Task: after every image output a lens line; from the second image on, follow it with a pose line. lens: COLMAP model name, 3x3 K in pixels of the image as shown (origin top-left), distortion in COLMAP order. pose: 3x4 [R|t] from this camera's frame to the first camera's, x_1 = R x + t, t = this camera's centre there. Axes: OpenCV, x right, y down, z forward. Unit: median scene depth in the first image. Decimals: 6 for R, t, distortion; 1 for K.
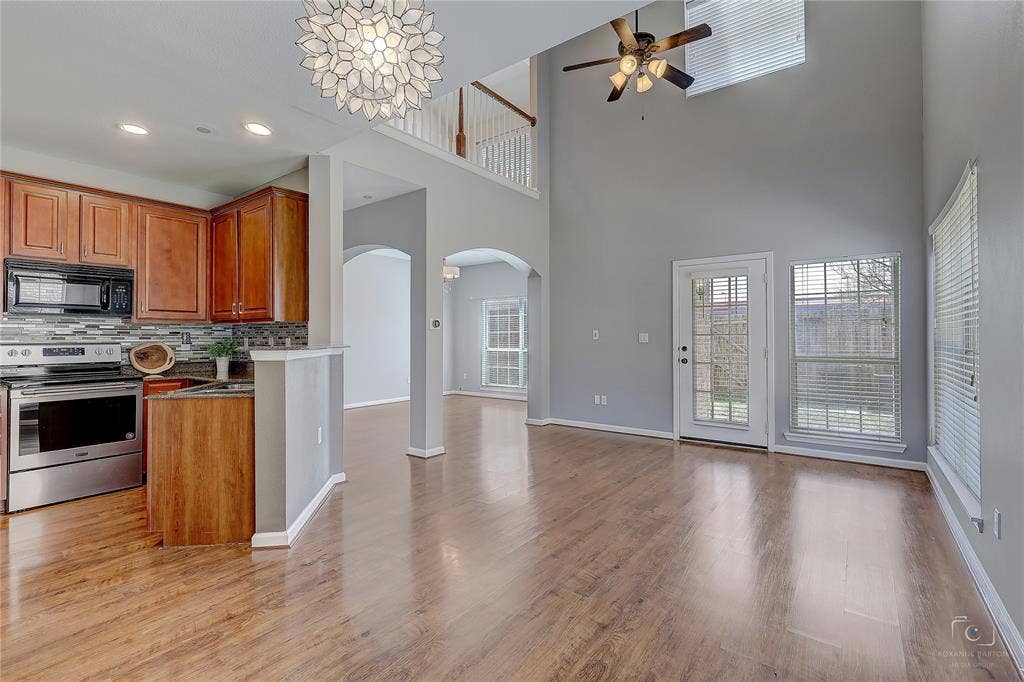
lens RADIAL K [[466.7, 0, 510.8], [0, 466.7, 337.8], [0, 0, 1]] dist [-0.000132, -0.000157]
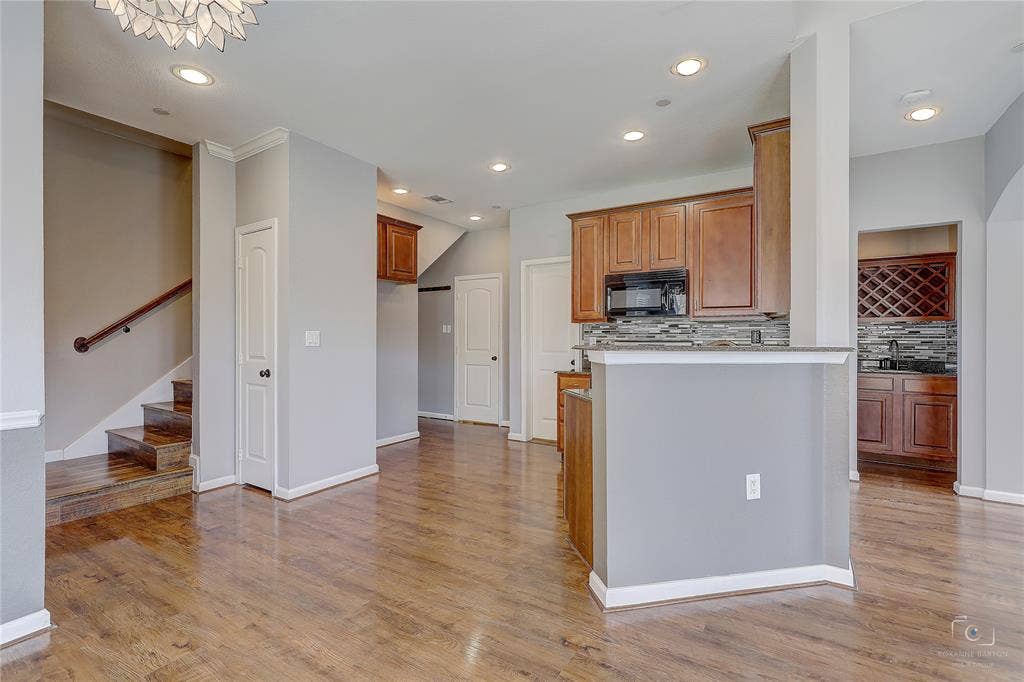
lens RADIAL K [[466.7, 0, 510.9], [0, 466.7, 342.8], [0, 0, 1]] dist [-0.000132, -0.000157]
pose [[0.073139, 0.013084, -0.997236, 0.191459], [-0.000505, 0.999914, 0.013082, 0.001613], [0.997322, -0.000453, 0.073139, 0.568374]]
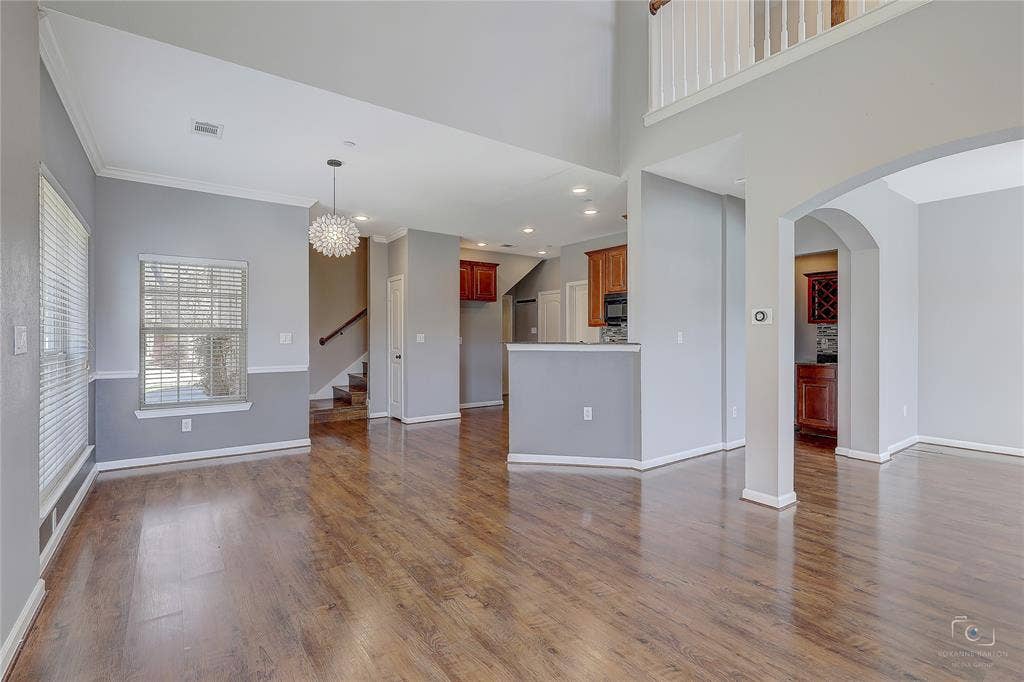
lens RADIAL K [[466.7, 0, 503.9], [0, 466.7, 340.4], [0, 0, 1]] dist [-0.000132, -0.000157]
pose [[-0.303695, 0.012412, -0.952688, 0.794111], [0.005408, 0.999921, 0.011303, -0.005138], [0.952754, -0.001720, -0.303739, 1.071204]]
